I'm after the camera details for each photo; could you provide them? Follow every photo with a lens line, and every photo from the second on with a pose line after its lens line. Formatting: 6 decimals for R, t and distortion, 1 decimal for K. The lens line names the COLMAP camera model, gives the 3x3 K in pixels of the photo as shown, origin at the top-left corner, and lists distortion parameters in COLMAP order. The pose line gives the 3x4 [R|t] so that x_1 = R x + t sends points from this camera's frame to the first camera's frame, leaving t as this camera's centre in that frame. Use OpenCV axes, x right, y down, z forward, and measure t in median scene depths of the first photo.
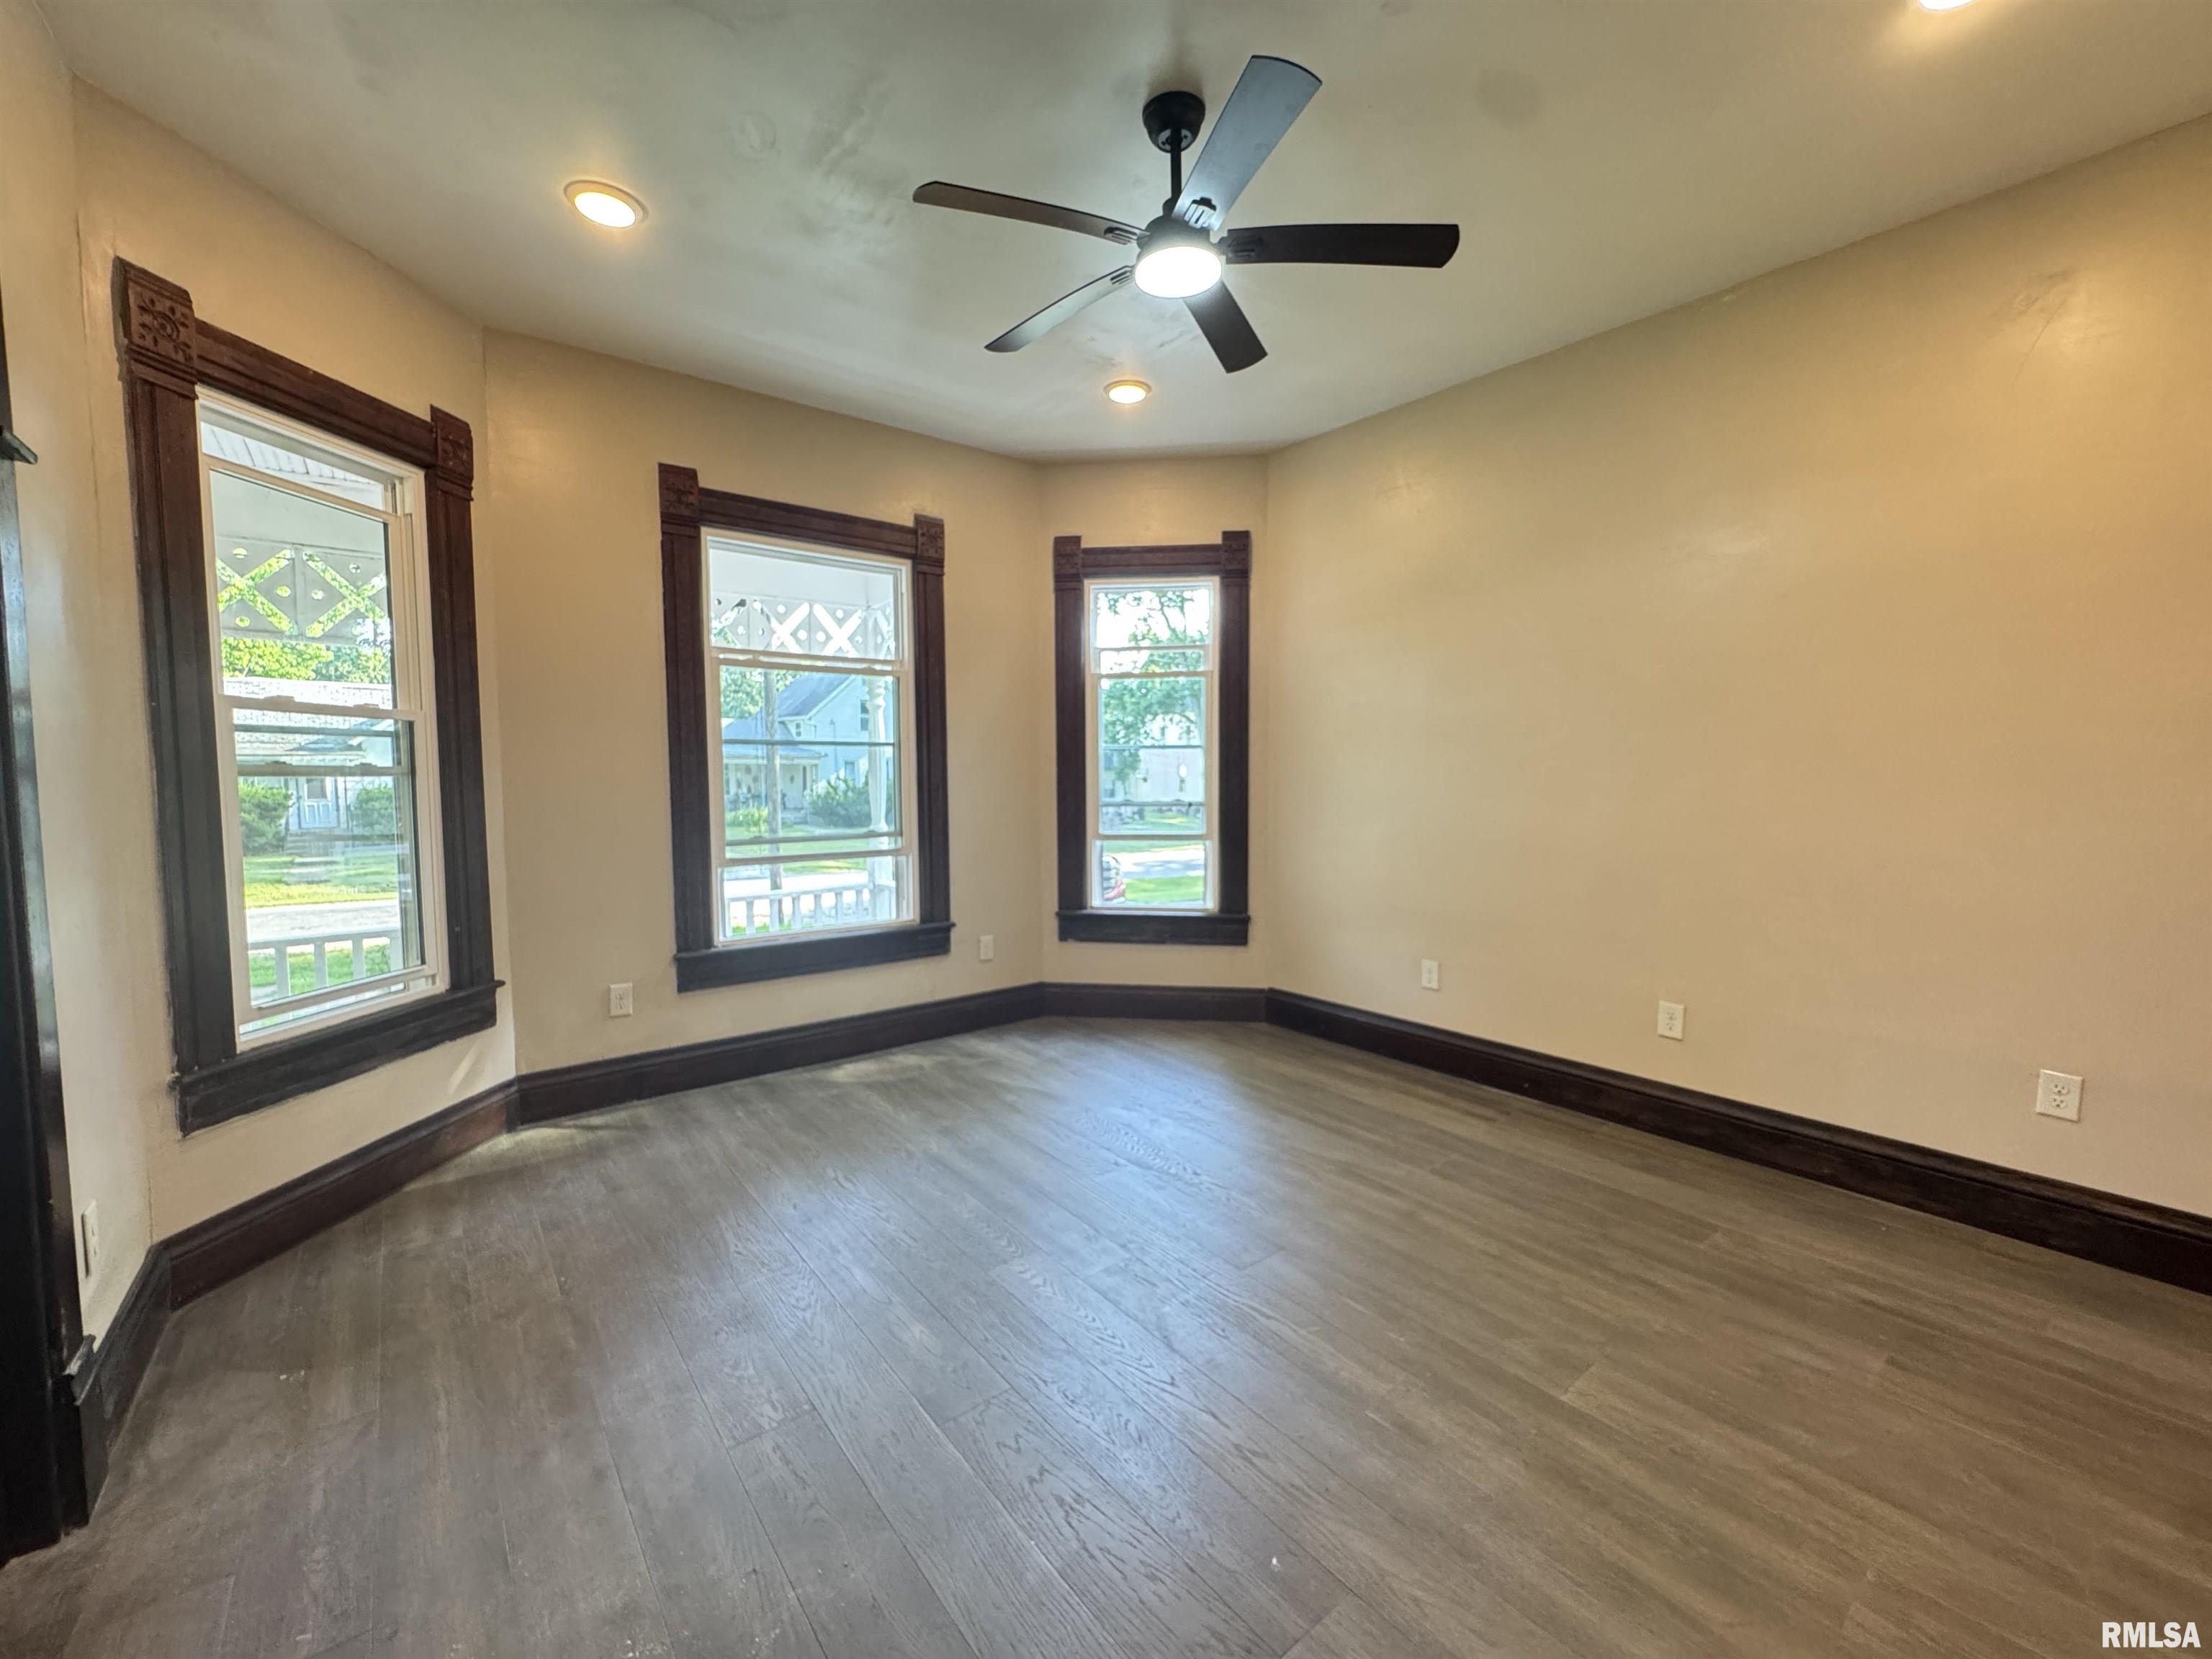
lens RADIAL K [[881.1, 0, 1106.0], [0, 881.1, 829.5], [0, 0, 1]] dist [-0.006578, -0.000206]
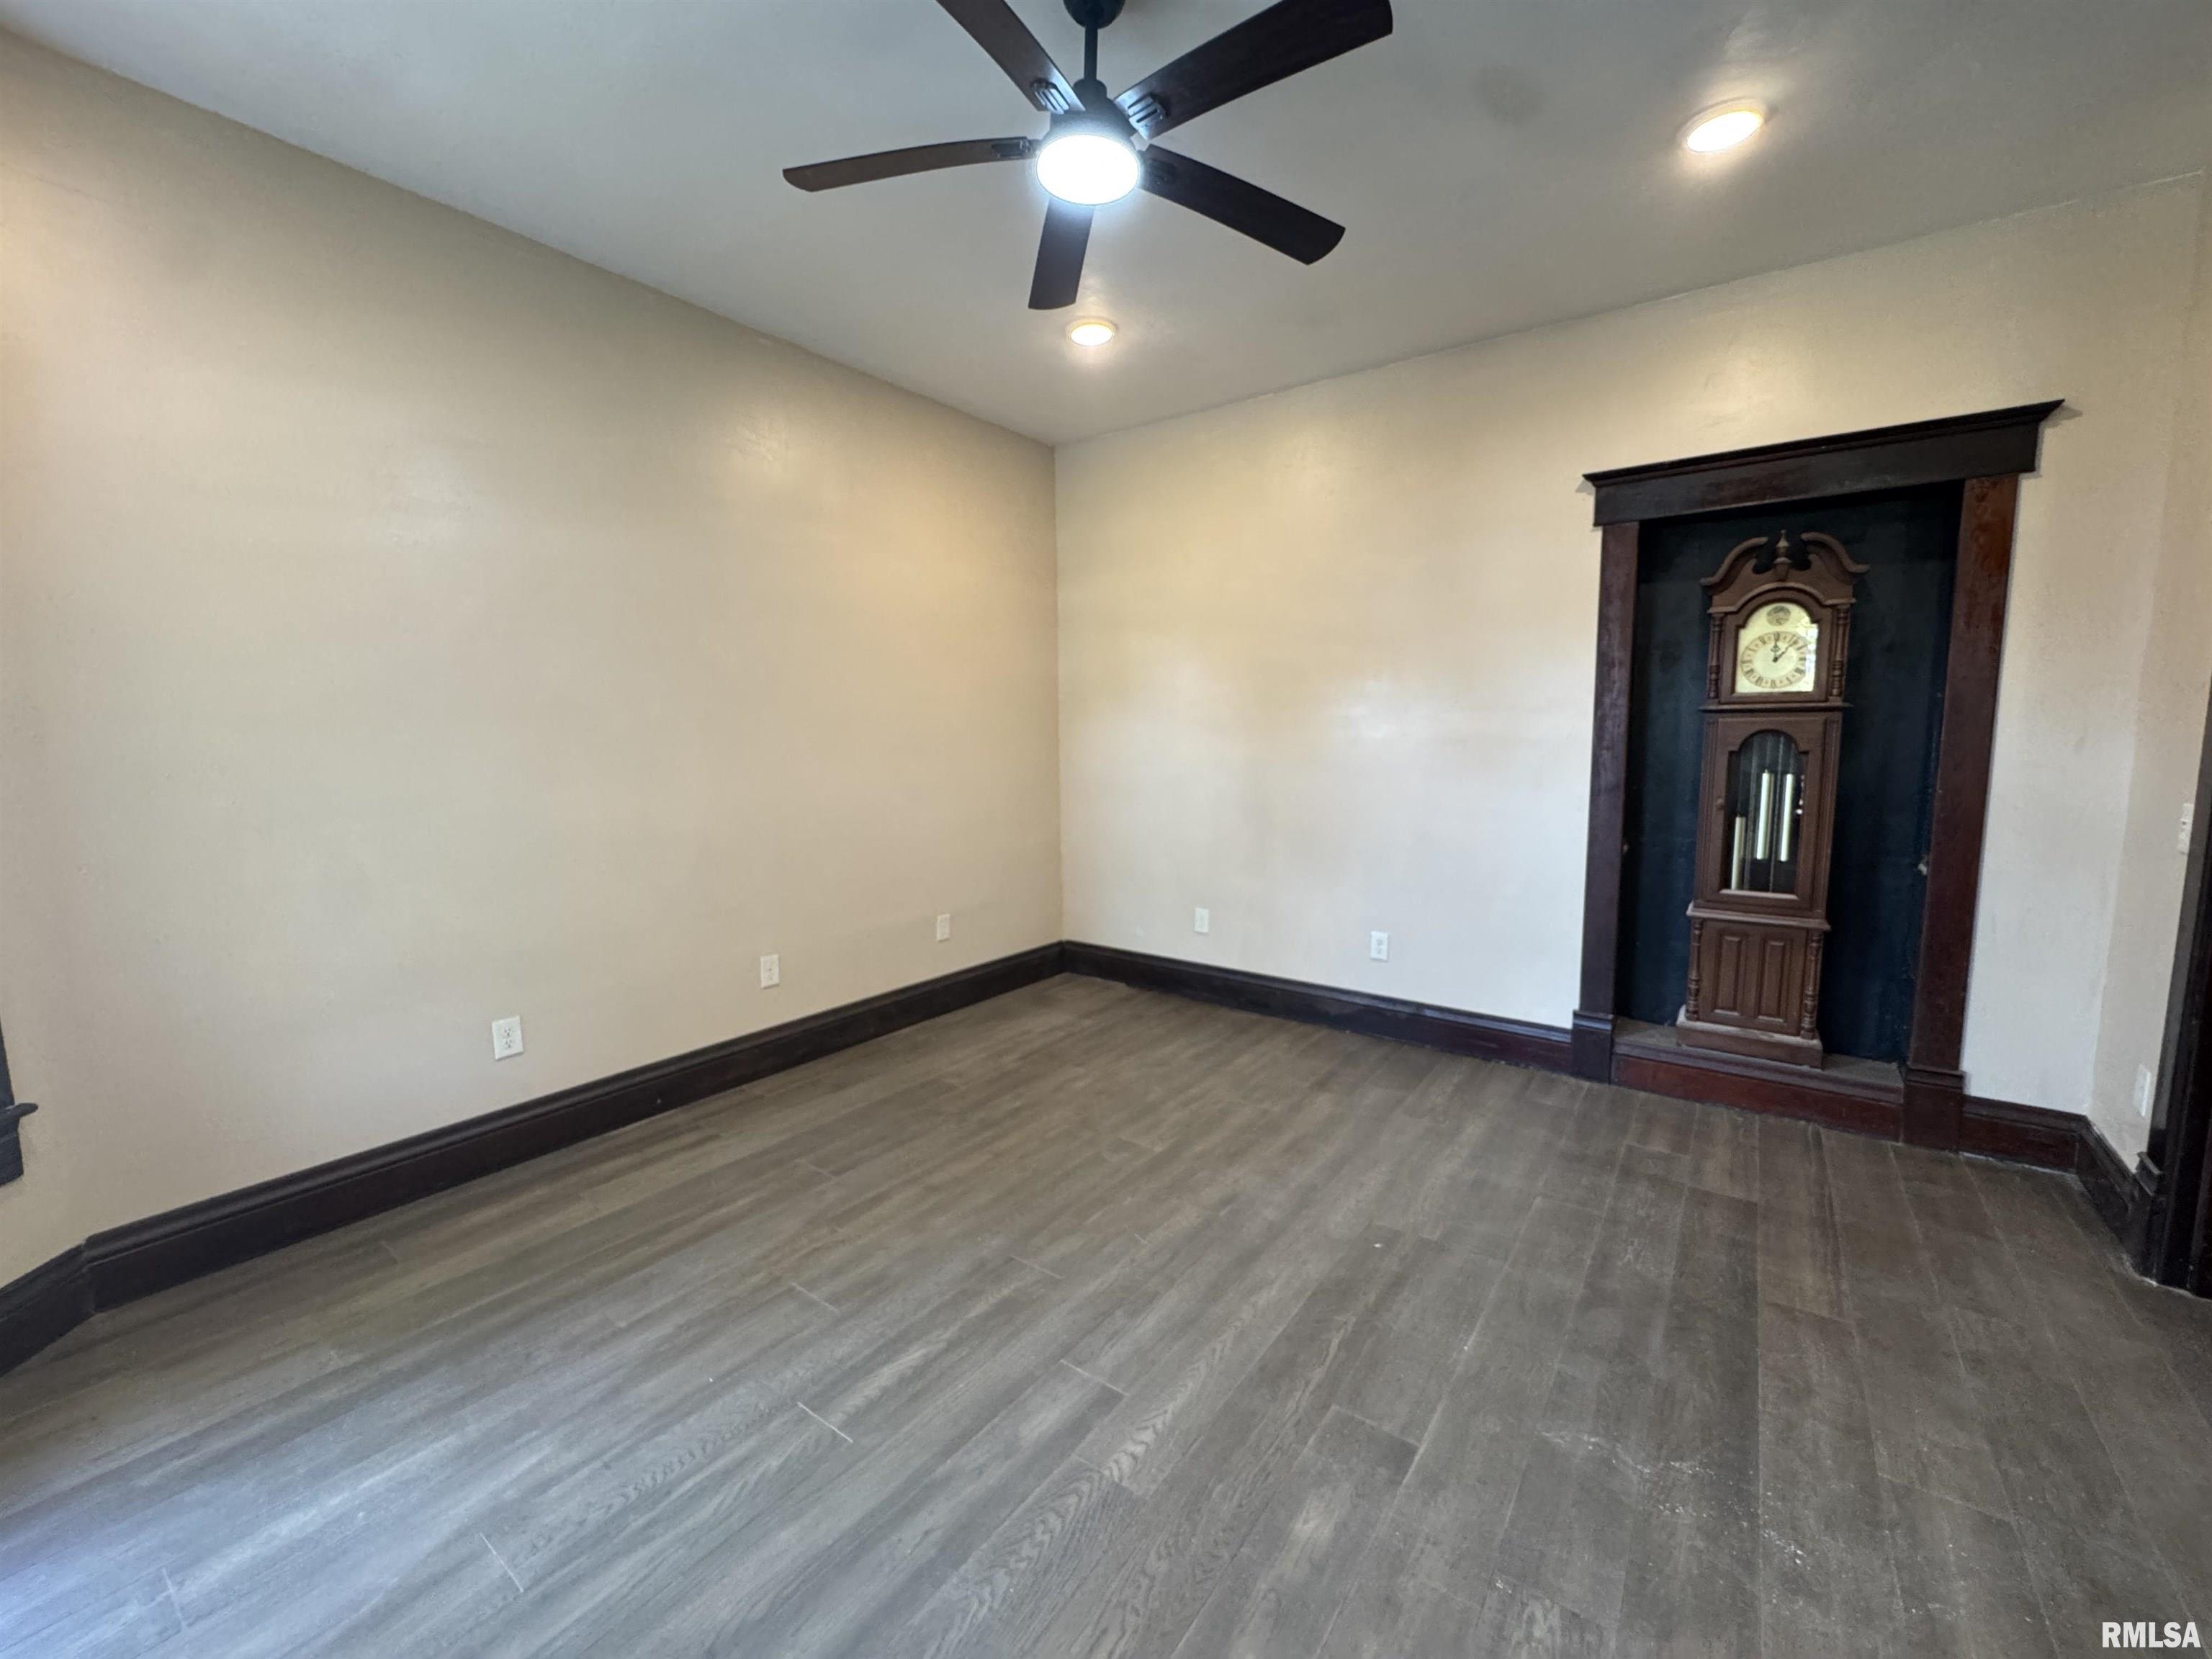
lens RADIAL K [[888.5, 0, 1101.0], [0, 888.5, 823.7], [0, 0, 1]] dist [-0.001973, -0.000283]
pose [[-0.260925, -0.094959, 0.960677, -0.587791], [0.072088, 0.990455, 0.117482, -0.079140], [-0.962664, 0.099907, -0.251589, 0.920064]]
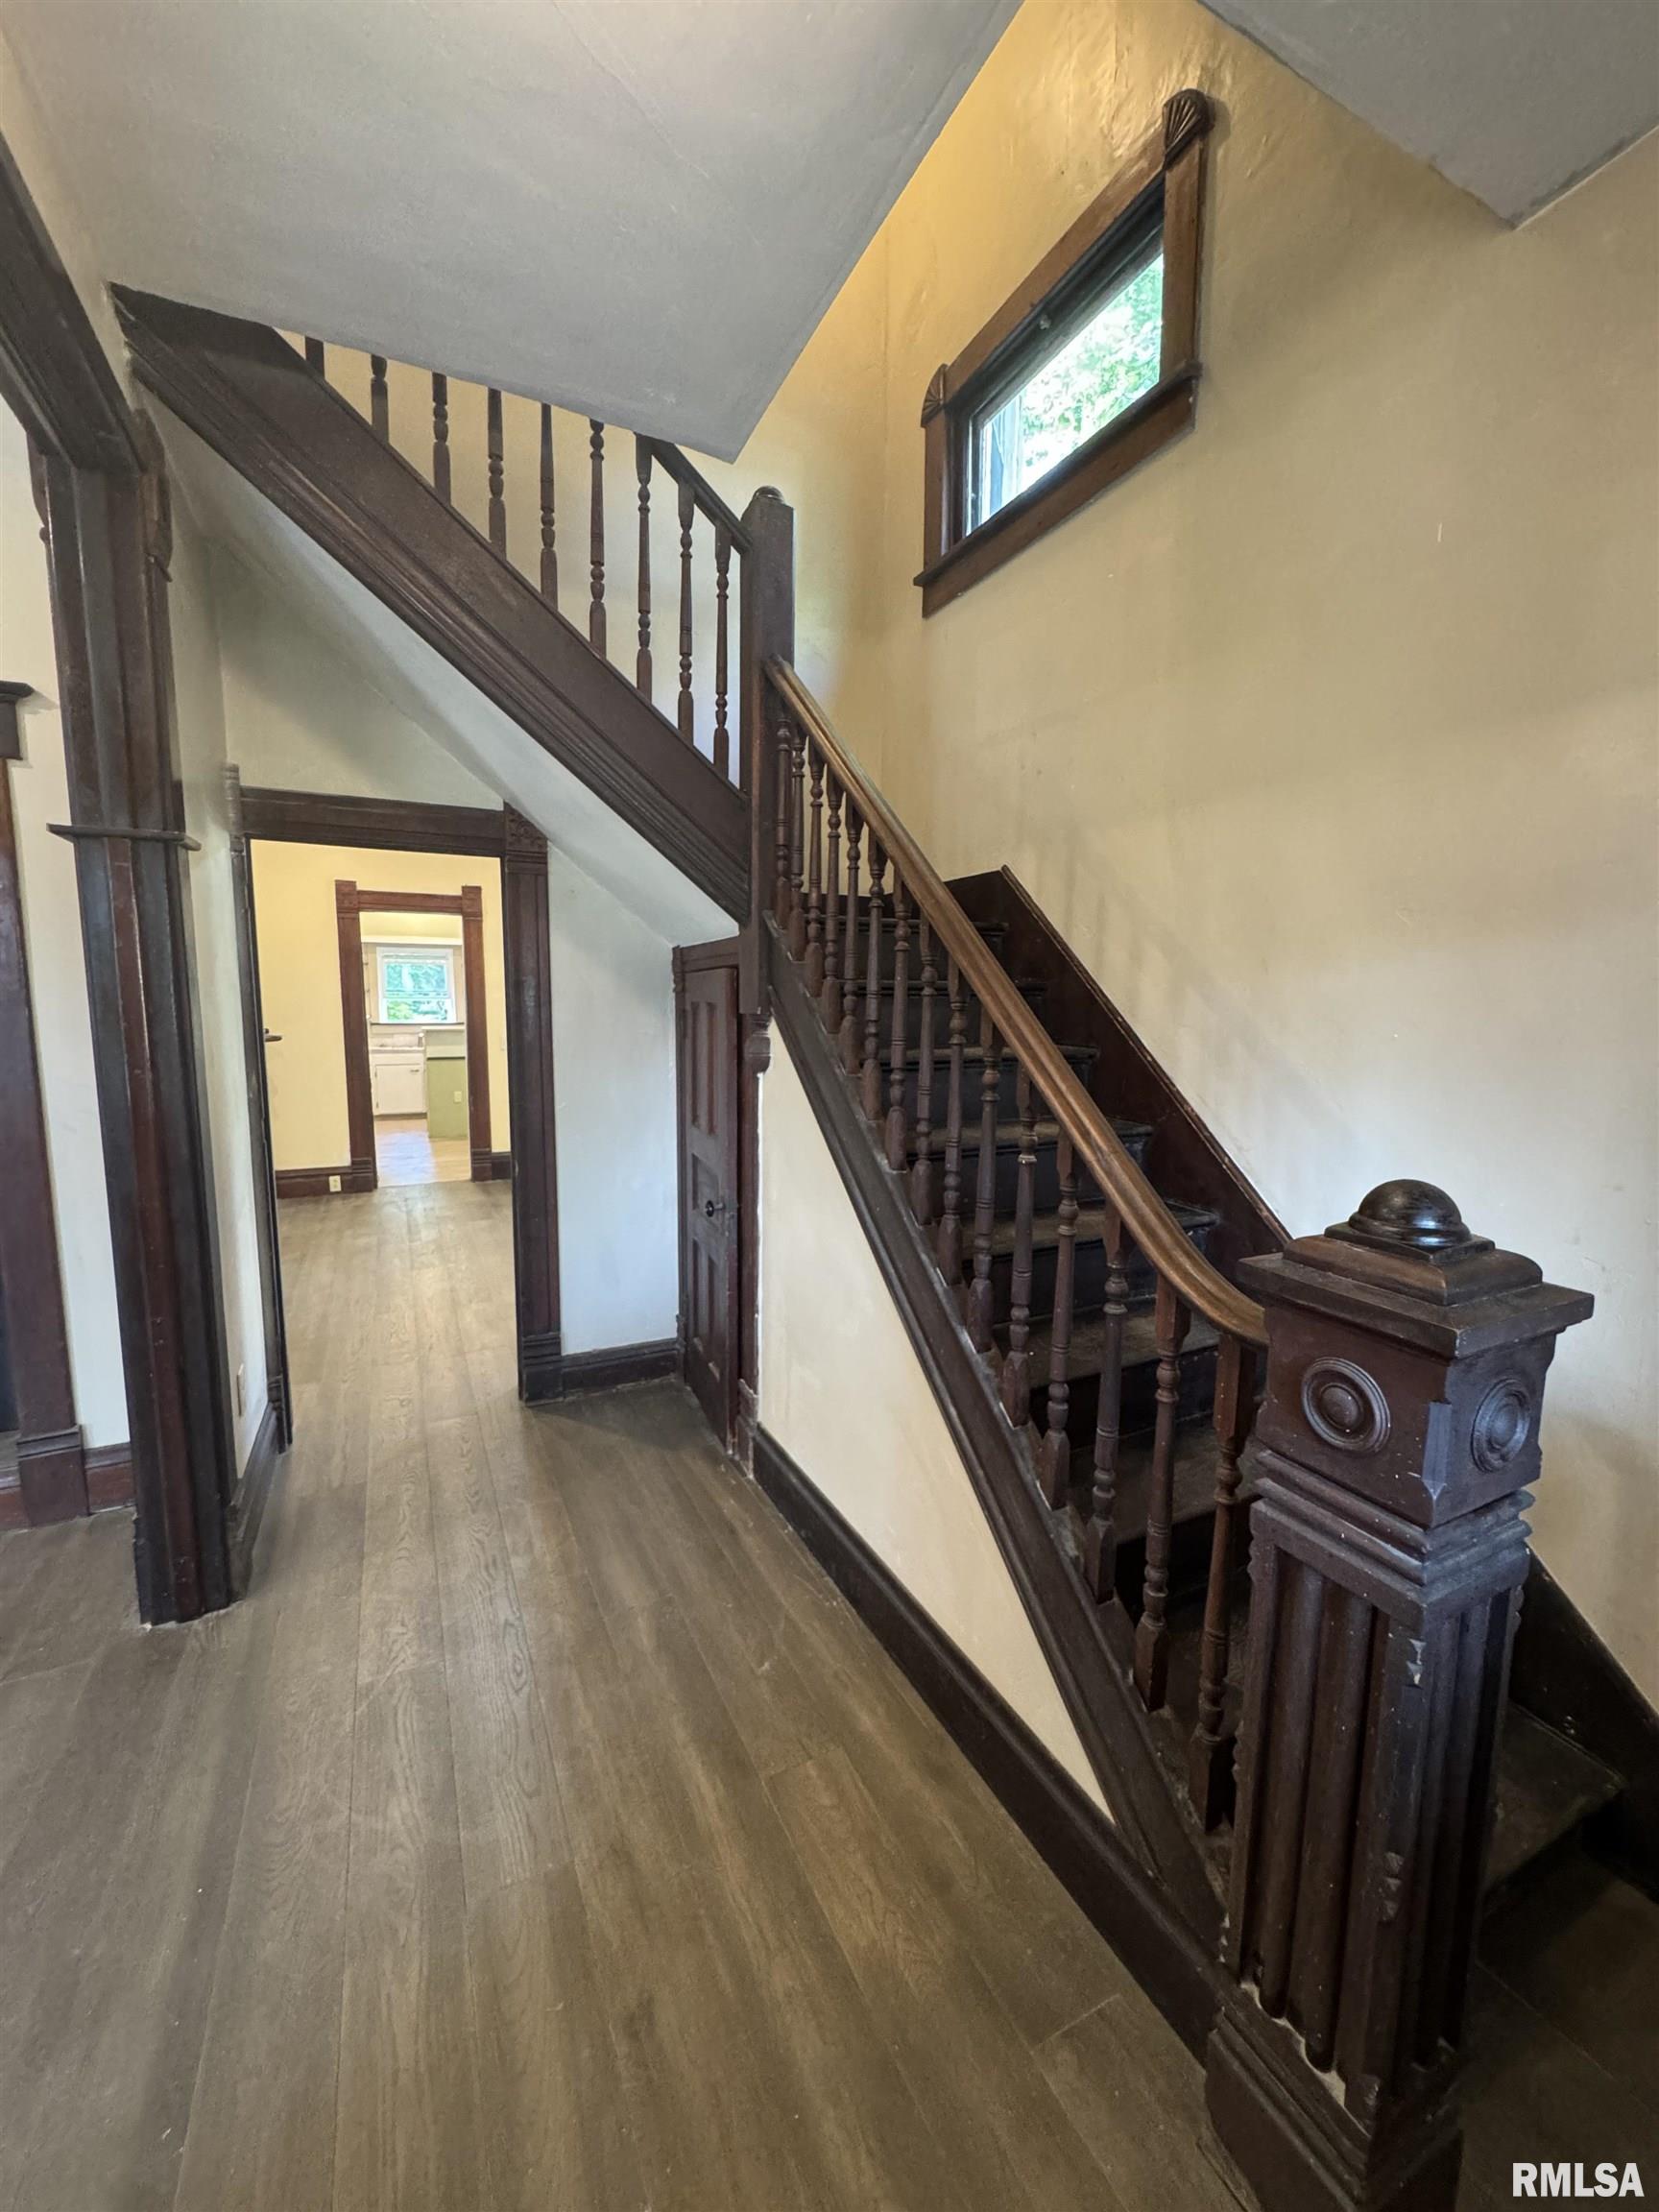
lens RADIAL K [[885.3, 0, 835.0], [0, 885.3, 1107.4], [0, 0, 1]] dist [-0.003383, -0.000012]
pose [[-0.977973, -0.029869, 0.206581, -0.830215], [0.008595, 0.983106, 0.182836, -0.090755], [-0.208552, 0.180584, -0.961195, 0.415371]]
